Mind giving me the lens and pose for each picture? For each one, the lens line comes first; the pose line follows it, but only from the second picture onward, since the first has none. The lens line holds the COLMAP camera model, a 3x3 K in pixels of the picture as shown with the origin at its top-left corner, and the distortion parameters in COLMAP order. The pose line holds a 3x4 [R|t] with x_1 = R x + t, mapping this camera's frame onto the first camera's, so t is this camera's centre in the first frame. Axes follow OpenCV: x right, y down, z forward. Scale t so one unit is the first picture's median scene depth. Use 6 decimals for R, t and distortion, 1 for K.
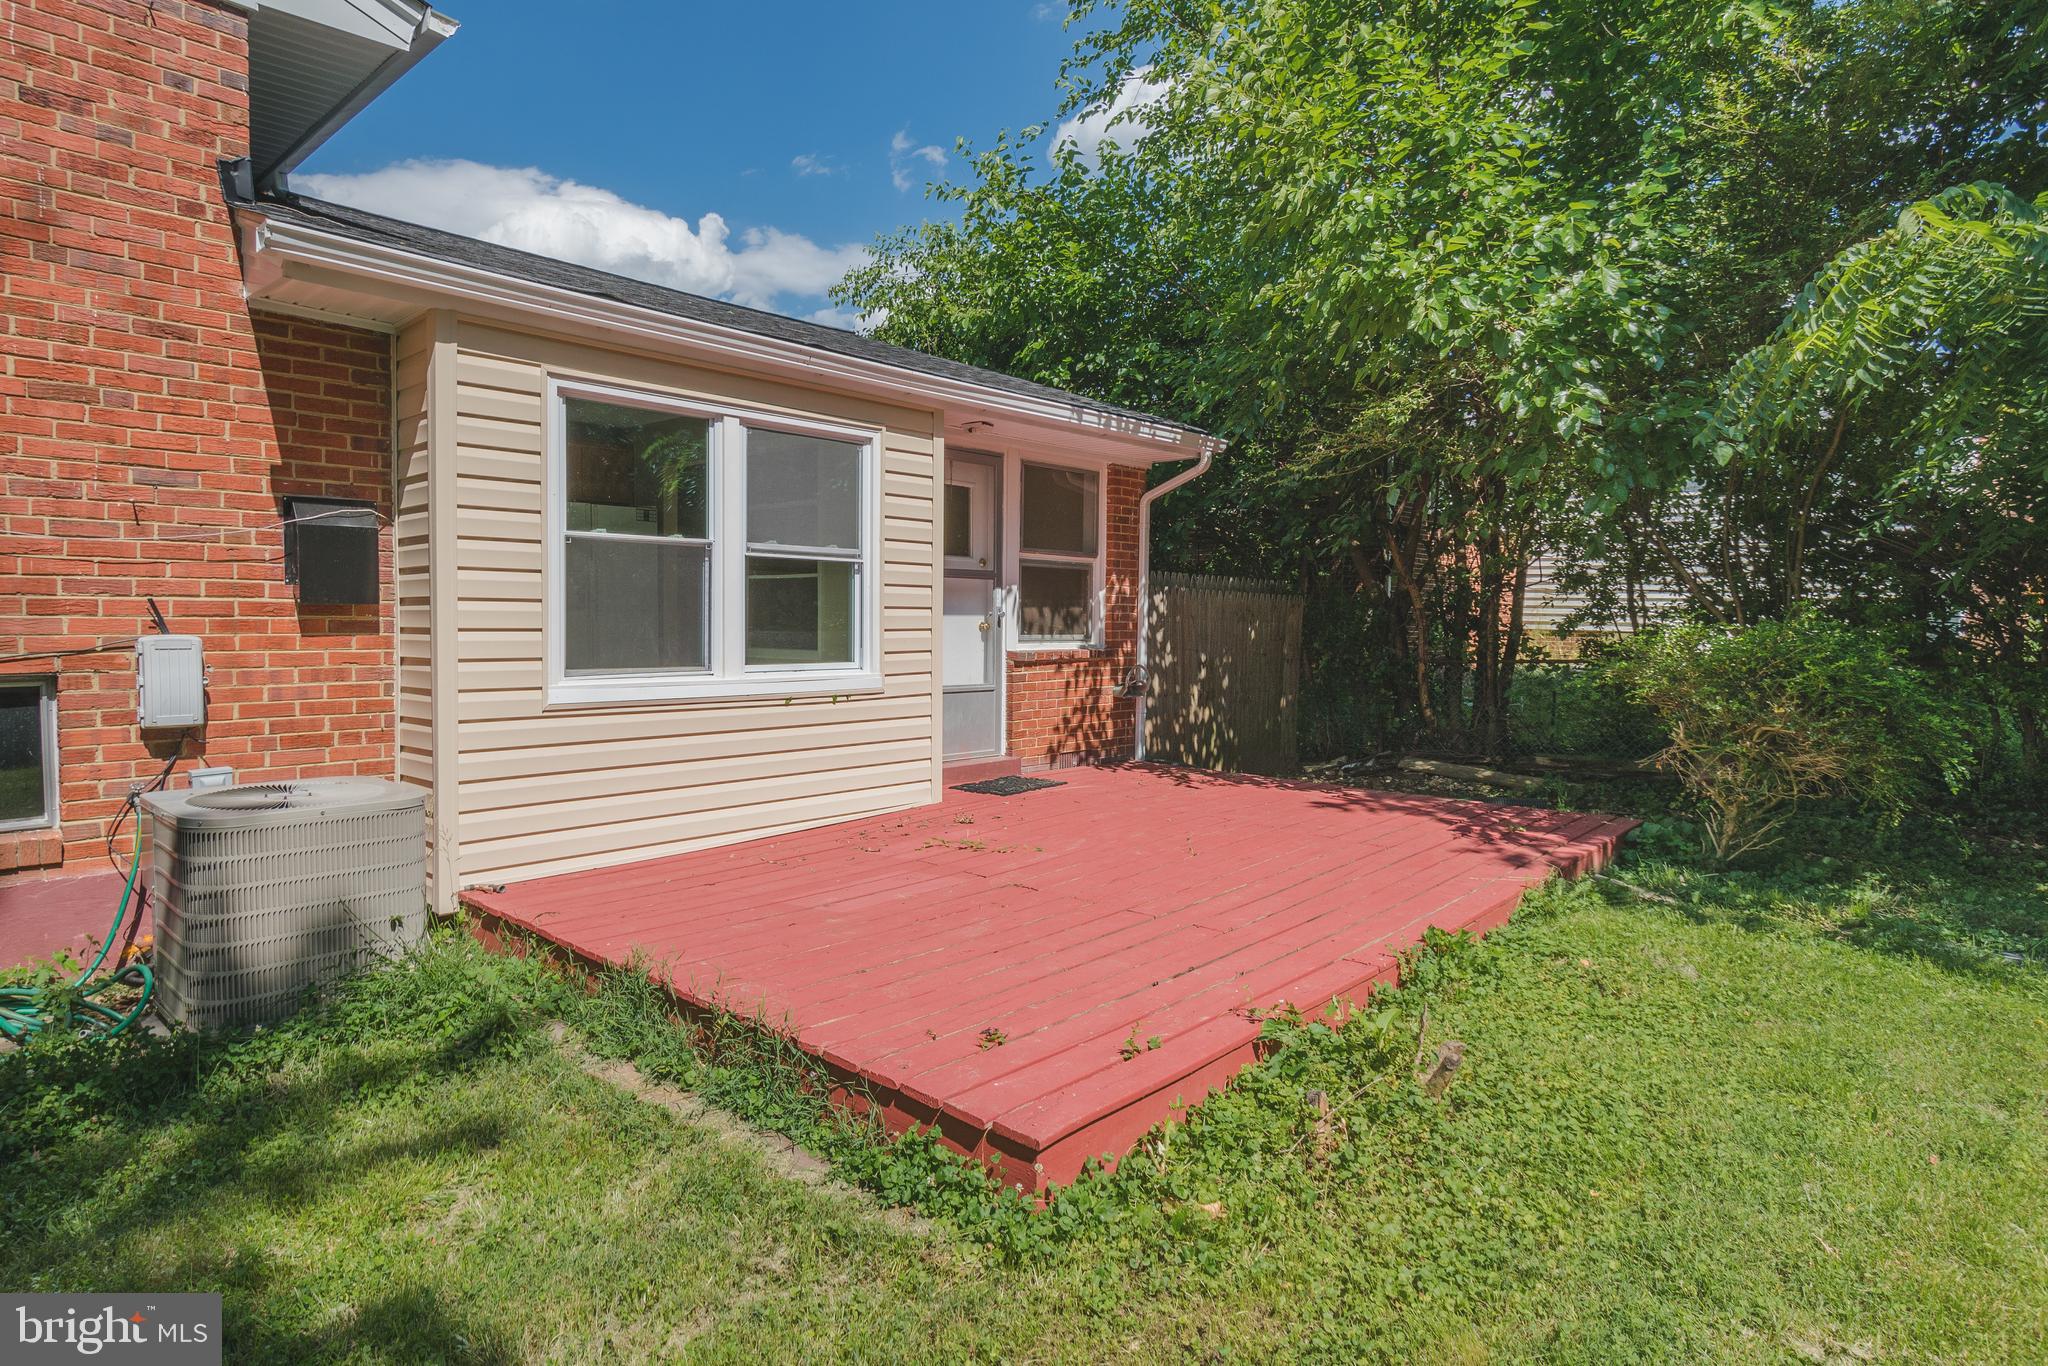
lens RADIAL K [[1113.6, 0, 983.6], [0, 1113.6, 662.0], [0, 0, 1]] dist [-0.016149, 0.001979]
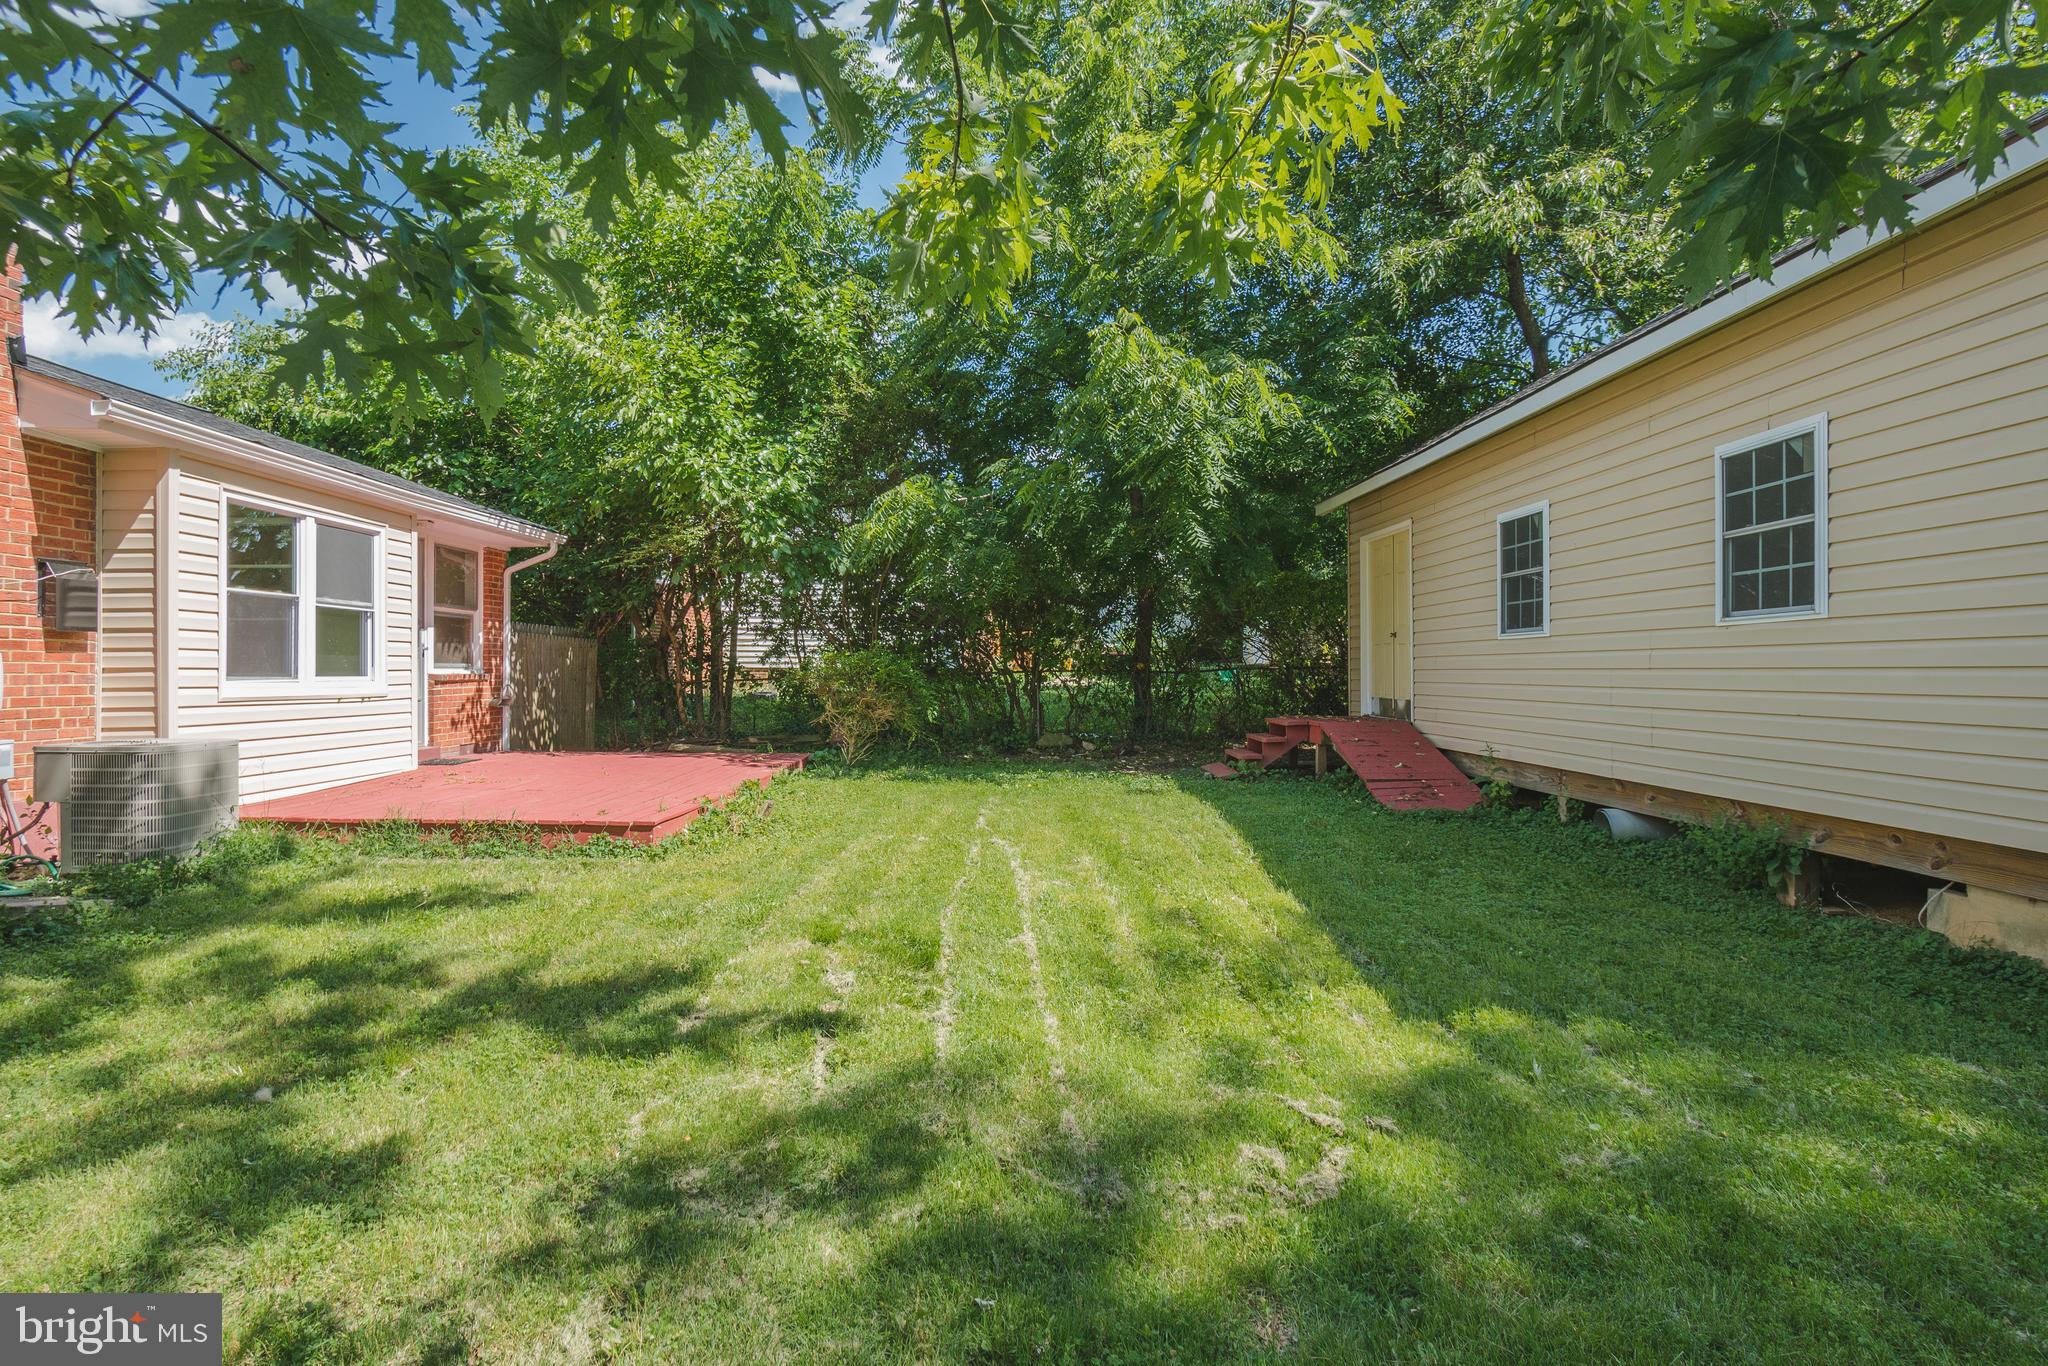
lens RADIAL K [[1107.5, 0, 1024.0], [0, 1107.5, 683.0], [0, 0, 1]] dist [-0.001989, -0.000175]
pose [[0.725047, -0.016409, 0.688504, -0.544900], [0.036481, 0.999228, -0.014603, 0.068909], [-0.687732, 0.035705, 0.725086, -0.772304]]
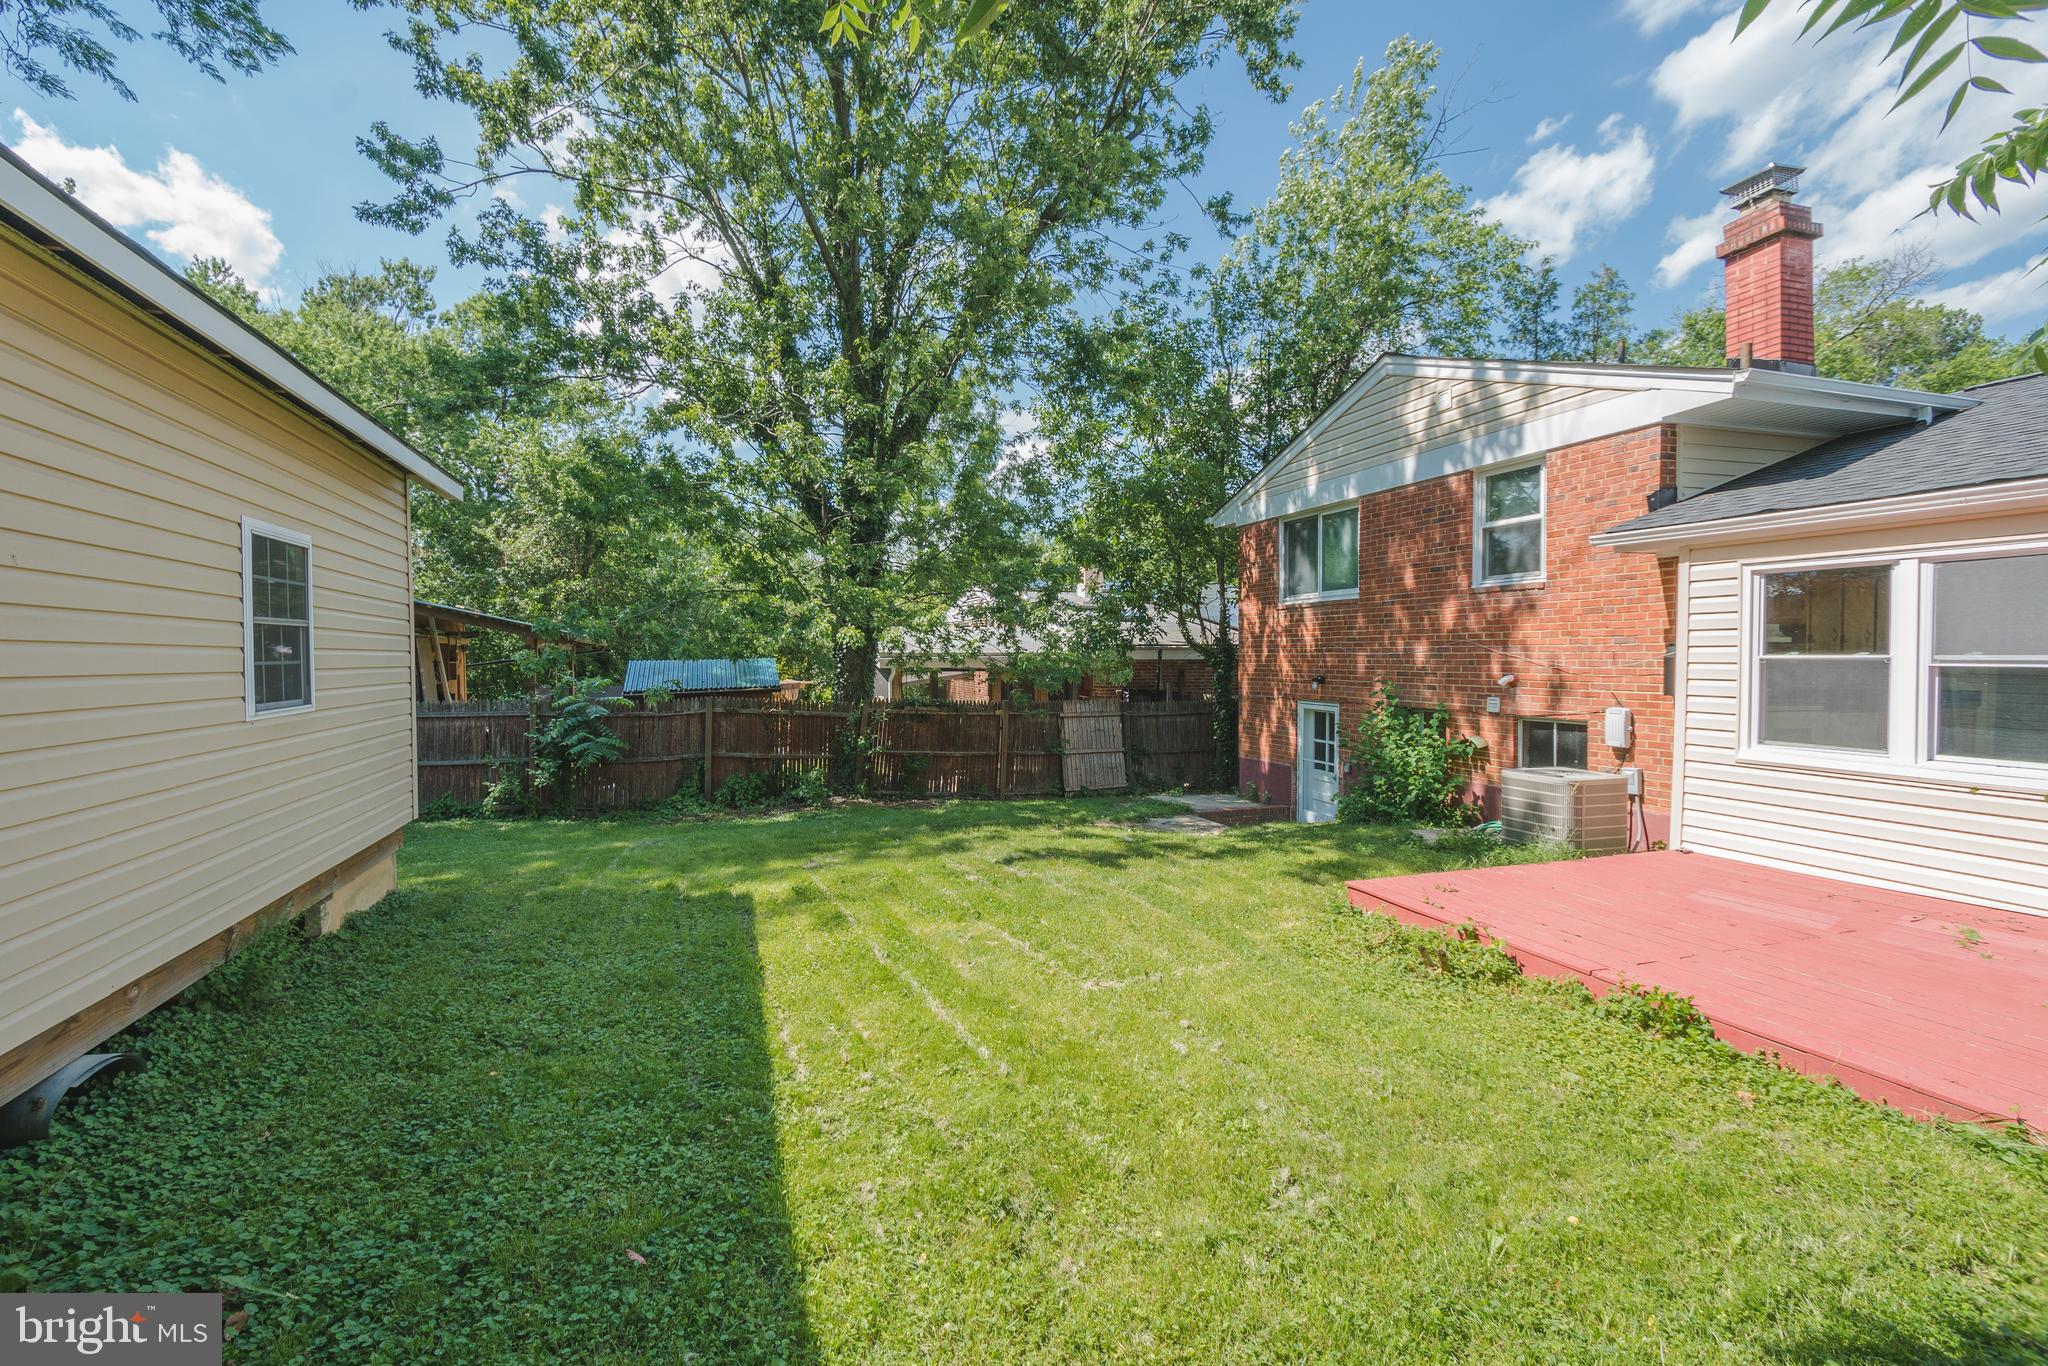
lens RADIAL K [[887.8, 0, 1024.0], [0, 887.8, 683.0], [0, 0, 1]] dist [0.017240, 0.000093]
pose [[-0.464707, 0.018091, -0.885280, 1.119149], [-0.040593, 0.998305, 0.041709, -0.075336], [0.884533, 0.055318, -0.463185, 0.554985]]
